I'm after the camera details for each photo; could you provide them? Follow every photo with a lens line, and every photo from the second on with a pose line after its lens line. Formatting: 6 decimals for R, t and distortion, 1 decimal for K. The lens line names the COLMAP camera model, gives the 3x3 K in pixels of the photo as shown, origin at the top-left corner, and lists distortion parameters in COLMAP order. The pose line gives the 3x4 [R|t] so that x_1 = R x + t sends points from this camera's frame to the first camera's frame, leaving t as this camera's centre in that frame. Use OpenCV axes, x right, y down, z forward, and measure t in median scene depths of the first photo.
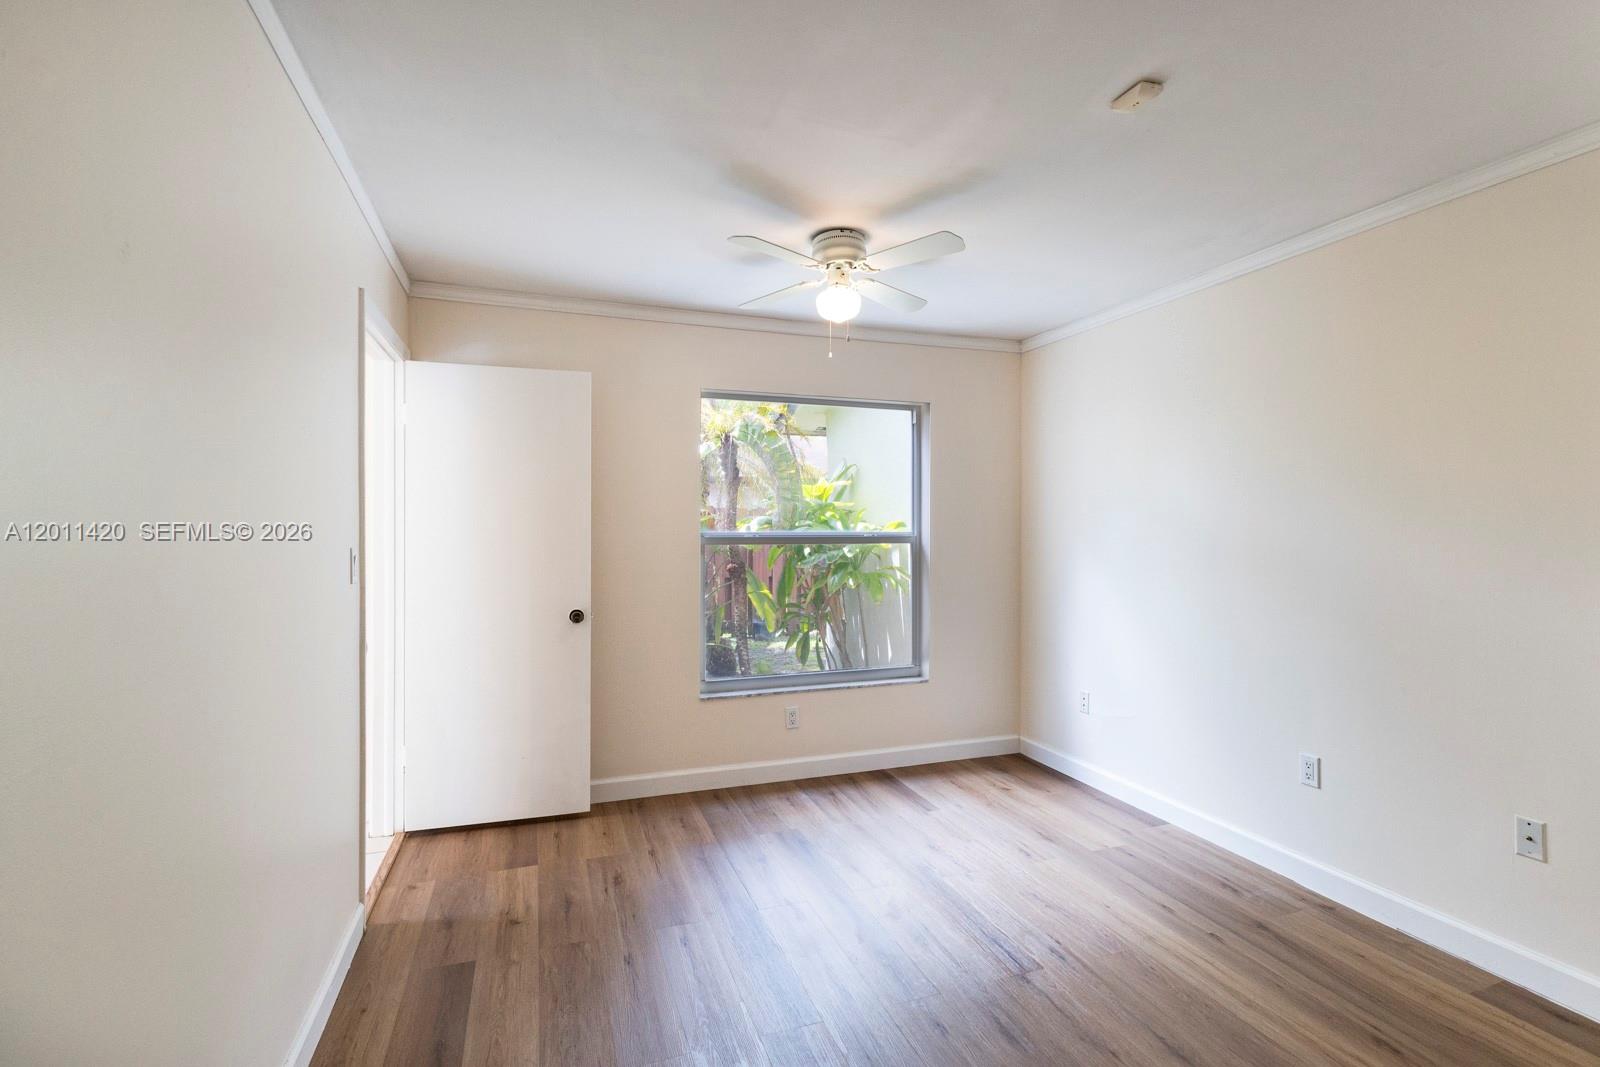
lens RADIAL K [[734.2, 0, 800.0], [0, 734.2, 533.5], [0, 0, 1]] dist [0.001515, 0.000326]
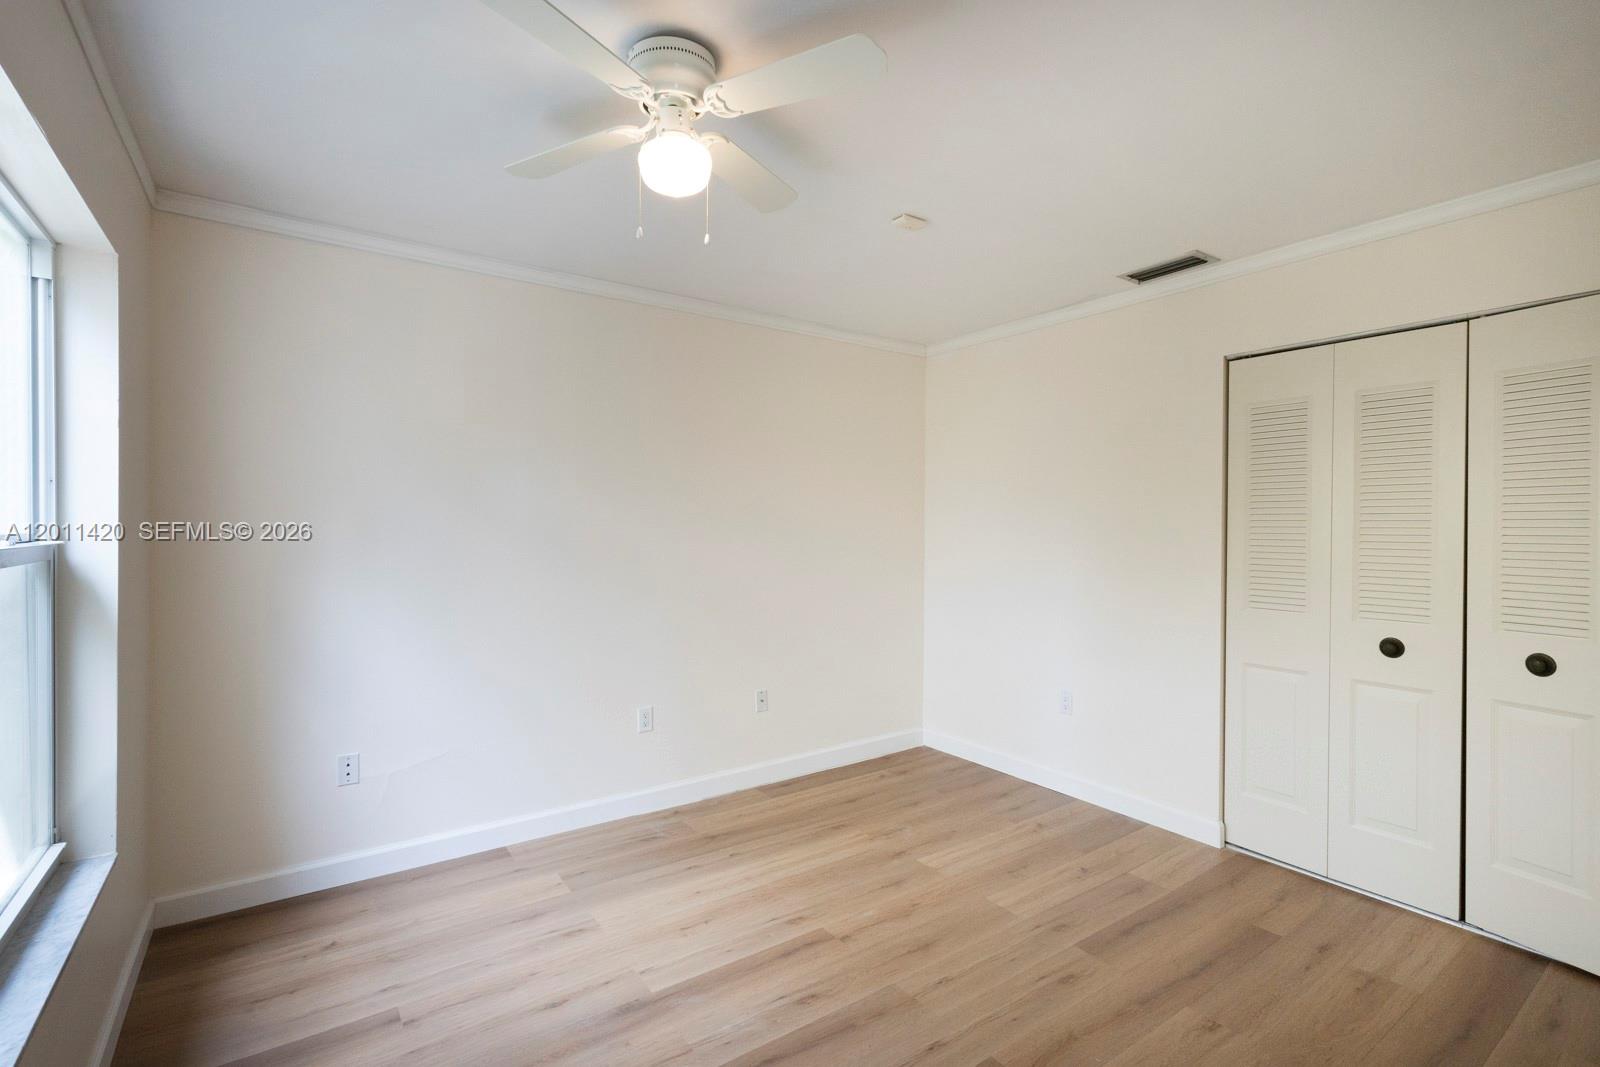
lens RADIAL K [[734.2, 0, 800.0], [0, 734.2, 533.5], [0, 0, 1]] dist [0.001515, 0.000326]
pose [[-0.275820, -0.010329, 0.961154, -0.553560], [-0.001057, 0.999945, 0.010443, -0.008760], [-0.961209, 0.001865, -0.275816, 1.036995]]
